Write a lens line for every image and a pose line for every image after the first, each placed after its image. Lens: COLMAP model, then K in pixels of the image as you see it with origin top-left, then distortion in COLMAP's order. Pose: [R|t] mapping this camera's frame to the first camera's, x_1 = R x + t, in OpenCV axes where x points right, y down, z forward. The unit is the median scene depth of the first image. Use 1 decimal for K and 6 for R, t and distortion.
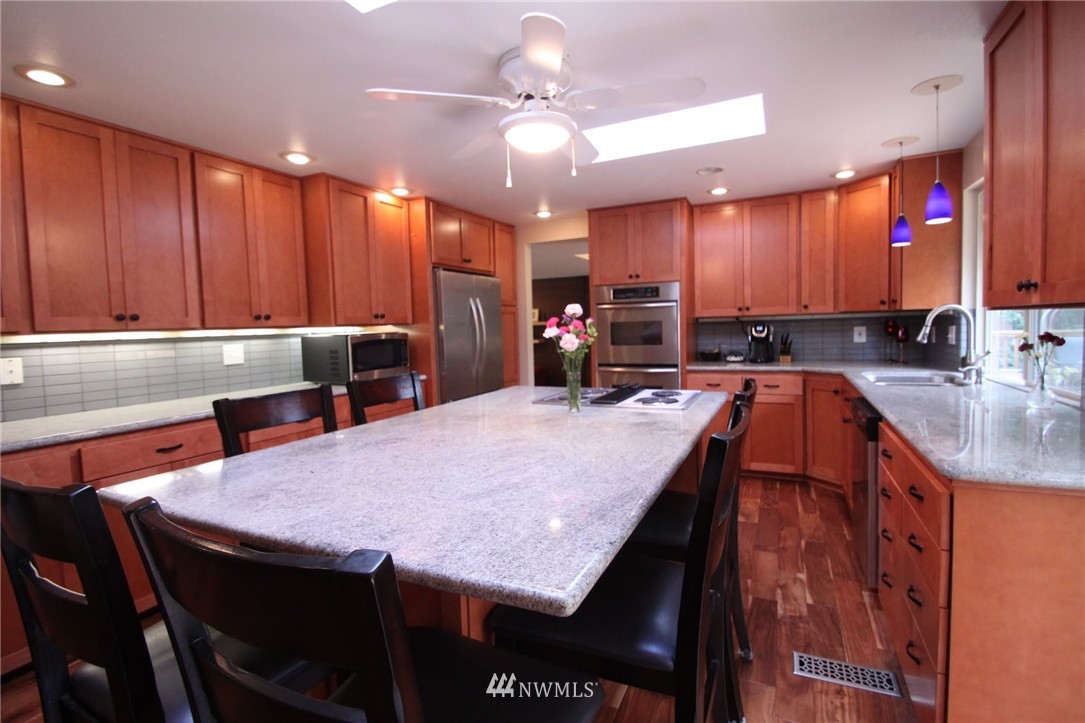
lens RADIAL K [[502.6, 0, 539.9], [0, 502.6, 360.0], [0, 0, 1]] dist [-0.001623, -0.000241]
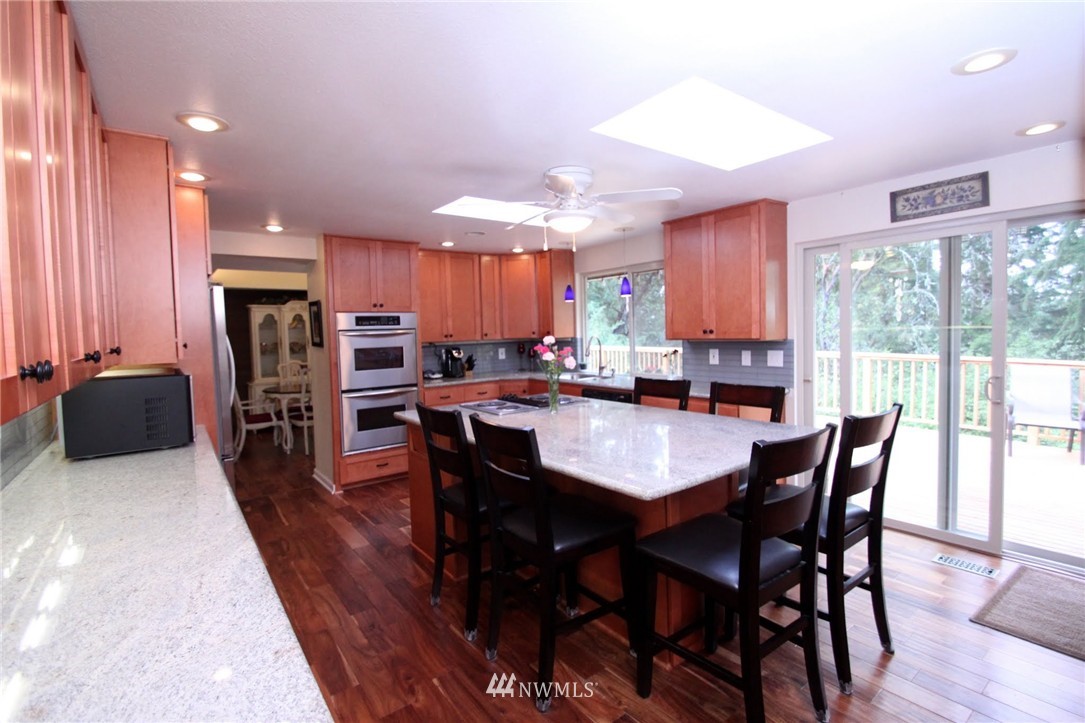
lens RADIAL K [[502.6, 0, 537.9], [0, 502.6, 354.9], [0, 0, 1]] dist [-0.001623, -0.000241]
pose [[0.447597, -0.030687, 0.893709, -0.641201], [0.069170, 0.997605, -0.000388, -0.037343], [-0.891556, 0.061992, 0.448647, 0.221716]]
